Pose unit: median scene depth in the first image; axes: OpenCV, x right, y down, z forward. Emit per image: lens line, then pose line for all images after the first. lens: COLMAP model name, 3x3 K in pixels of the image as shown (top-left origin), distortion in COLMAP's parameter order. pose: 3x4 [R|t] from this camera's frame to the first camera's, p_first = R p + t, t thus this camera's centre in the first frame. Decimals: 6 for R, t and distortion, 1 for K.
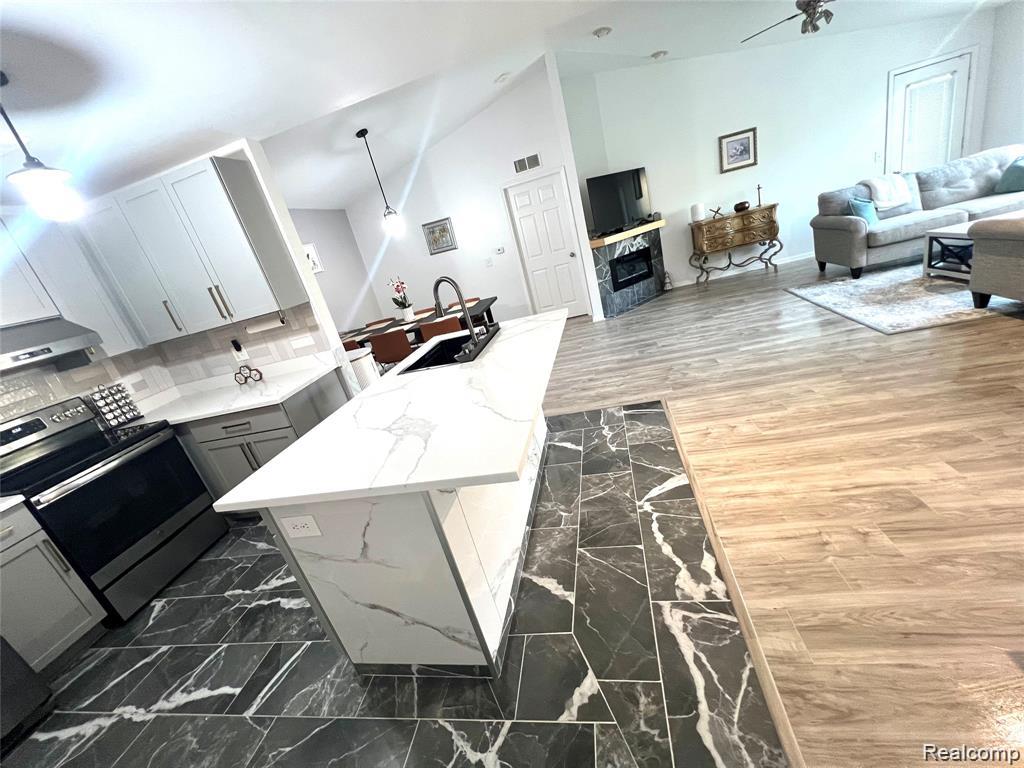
lens RADIAL K [[409.9, 0, 510.1], [0, 409.9, 381.6], [0, 0, 1]] dist [-0.003268, 0.001171]
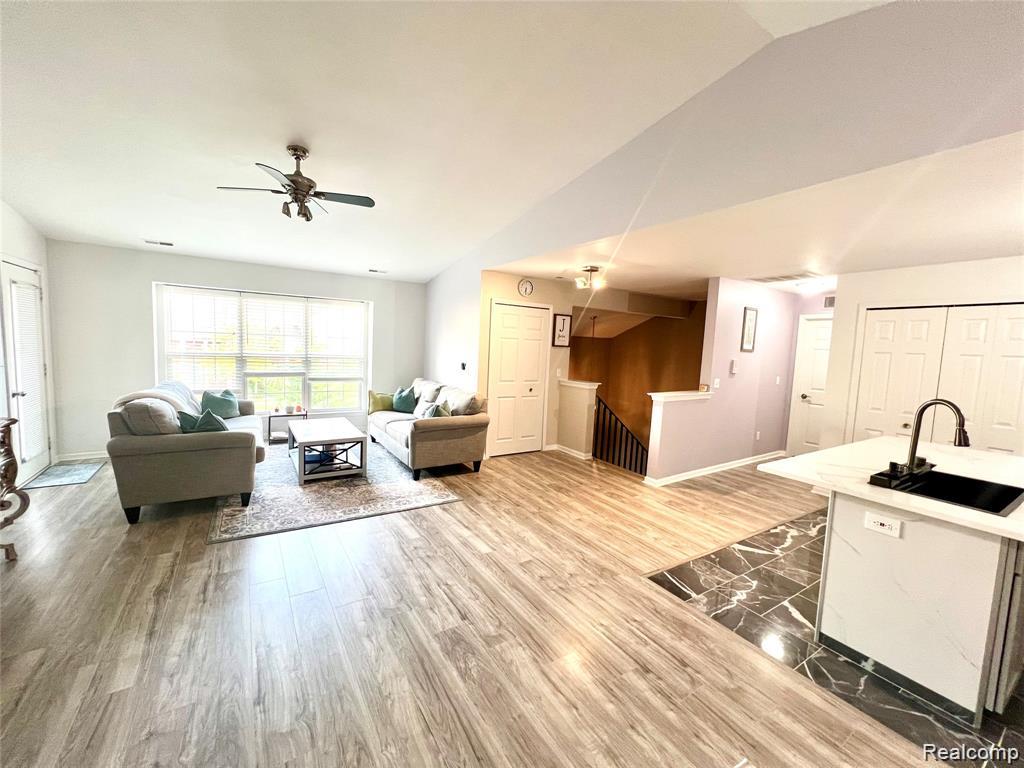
lens RADIAL K [[409.9, 0, 511.4], [0, 409.9, 382.1], [0, 0, 1]] dist [-0.003268, 0.001171]
pose [[-0.666486, 0.158882, 0.728390, -0.146624], [0.370873, 0.918212, 0.139066, -0.582100], [-0.646722, 0.362826, -0.670901, 1.665228]]
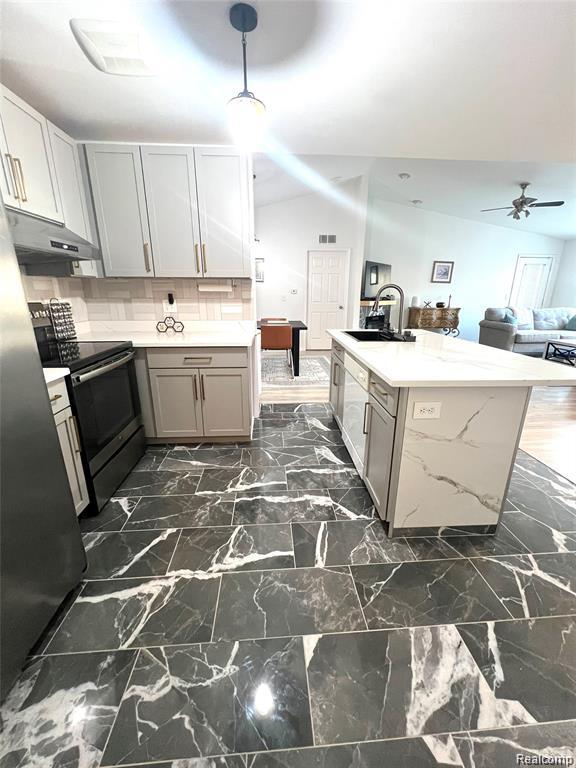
lens RADIAL K [[307.4, 0, 290.7], [0, 307.4, 382.0], [0, 0, 1]] dist [-0.003268, 0.001171]
pose [[0.939818, 0.180425, 0.290153, -0.566455], [-0.154252, 0.981791, -0.110875, 0.199131], [-0.304874, 0.059446, 0.950536, 0.058656]]
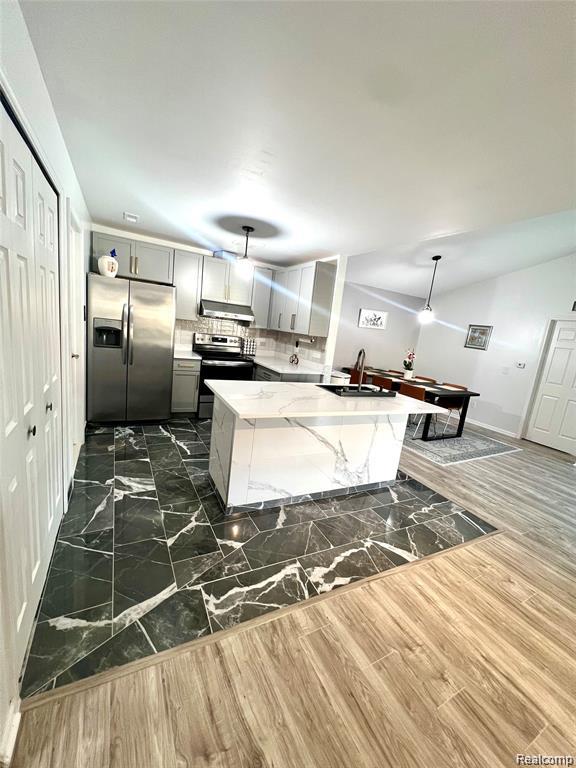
lens RADIAL K [[307.4, 0, 290.4], [0, 307.4, 381.3], [0, 0, 1]] dist [-0.003268, 0.001171]
pose [[0.567760, 0.448175, -0.690499, 0.451089], [-0.515901, 0.847362, 0.125790, -0.108994], [0.641478, 0.284810, 0.712312, -0.050503]]
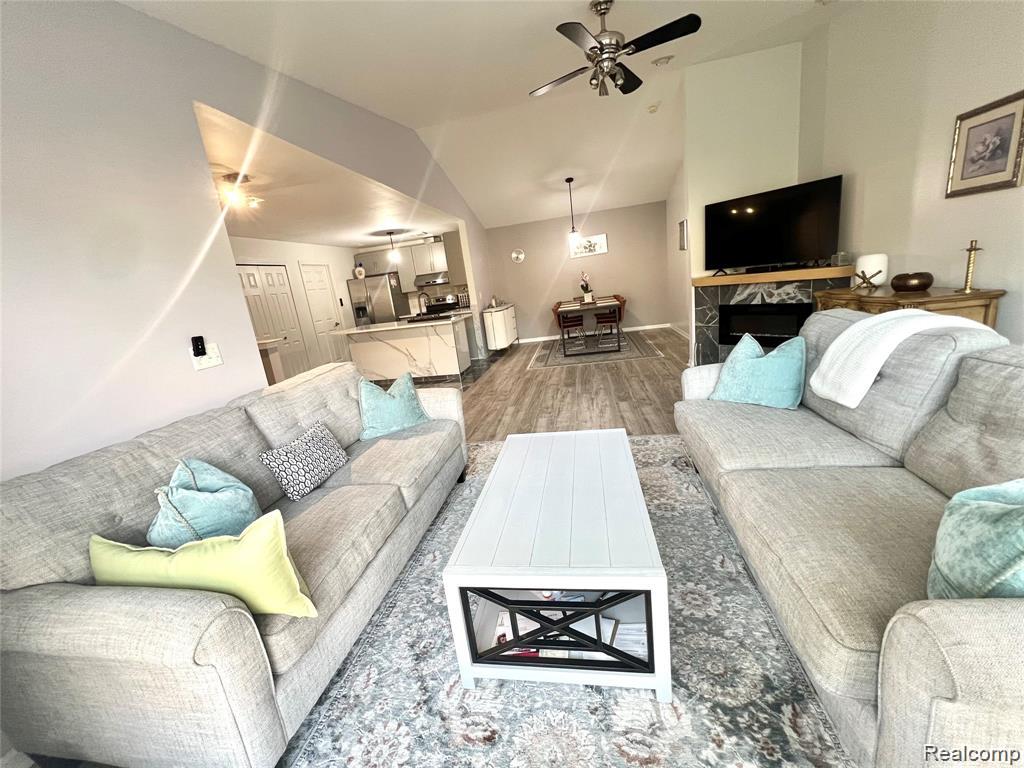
lens RADIAL K [[409.9, 0, 509.0], [0, 409.9, 382.9], [0, 0, 1]] dist [-0.003268, 0.001171]
pose [[0.028971, 0.474909, -0.879558, 1.909858], [-0.219582, 0.861457, 0.457903, -0.832525], [0.975164, 0.179869, 0.129239, 0.978392]]
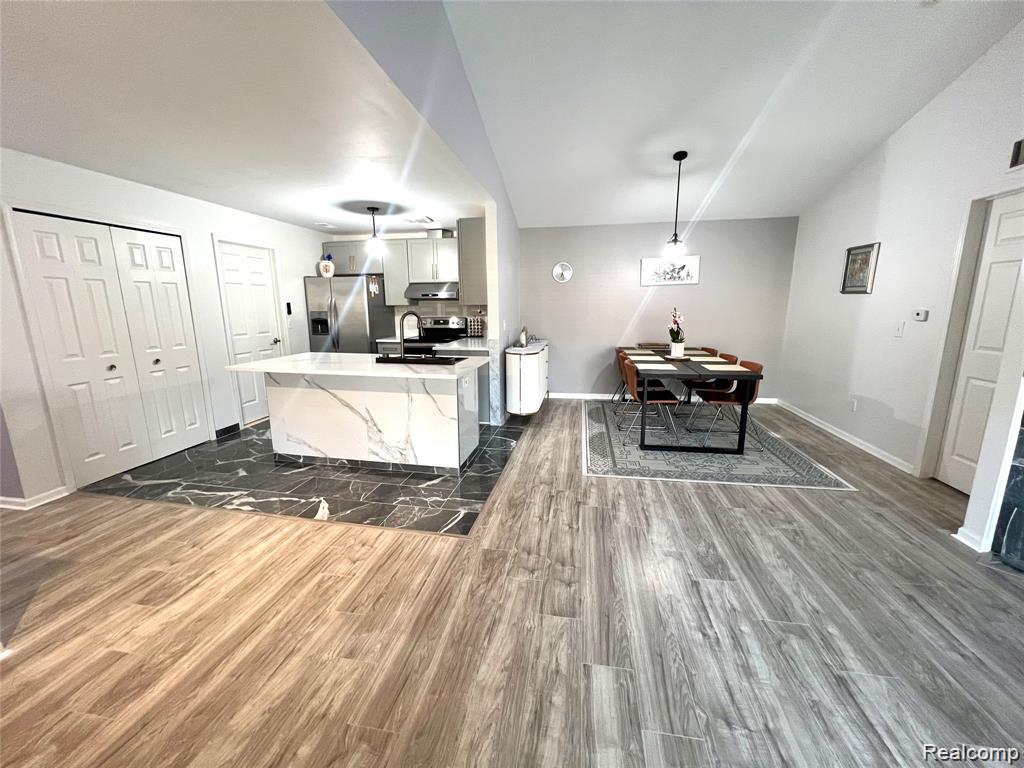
lens RADIAL K [[409.9, 0, 509.2], [0, 409.9, 381.5], [0, 0, 1]] dist [-0.003268, 0.001171]
pose [[-0.005008, 0.426412, -0.904515, 0.981436], [-0.329231, 0.853394, 0.404135, -0.569770], [0.944236, 0.299818, 0.136114, 0.903200]]
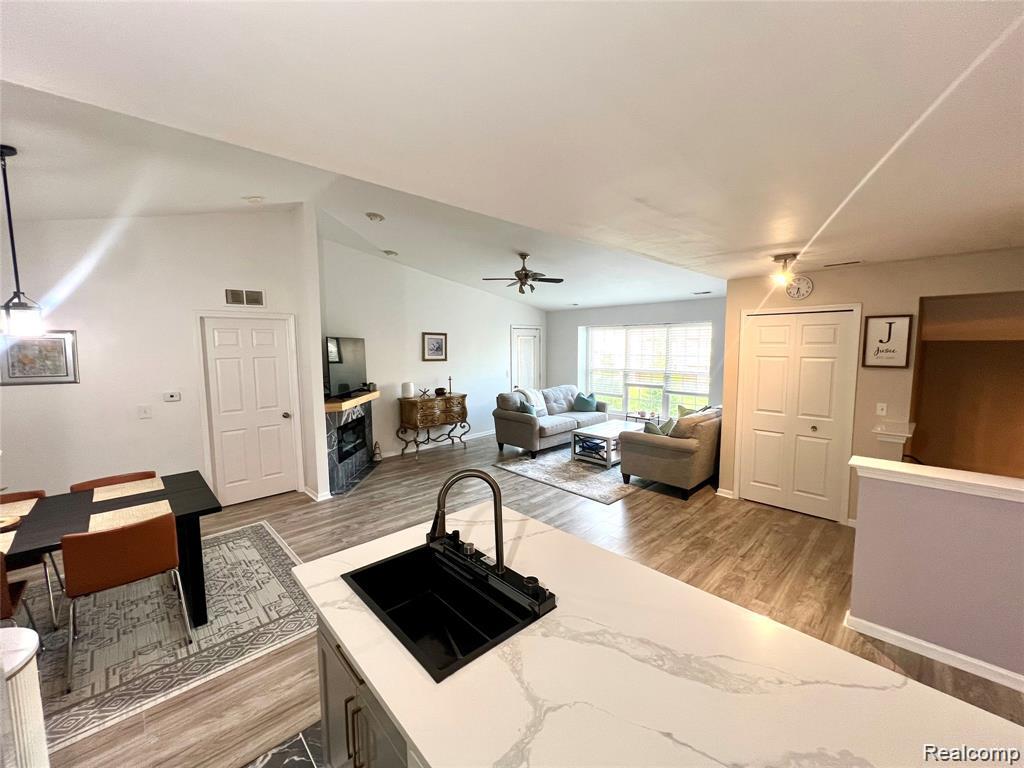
lens RADIAL K [[409.9, 0, 509.5], [0, 409.9, 381.4], [0, 0, 1]] dist [-0.003268, 0.001171]
pose [[0.575560, 0.173374, 0.799169, -0.484594], [0.140065, 0.941925, -0.305219, -0.135447], [-0.805675, 0.287607, 0.517851, 0.436535]]
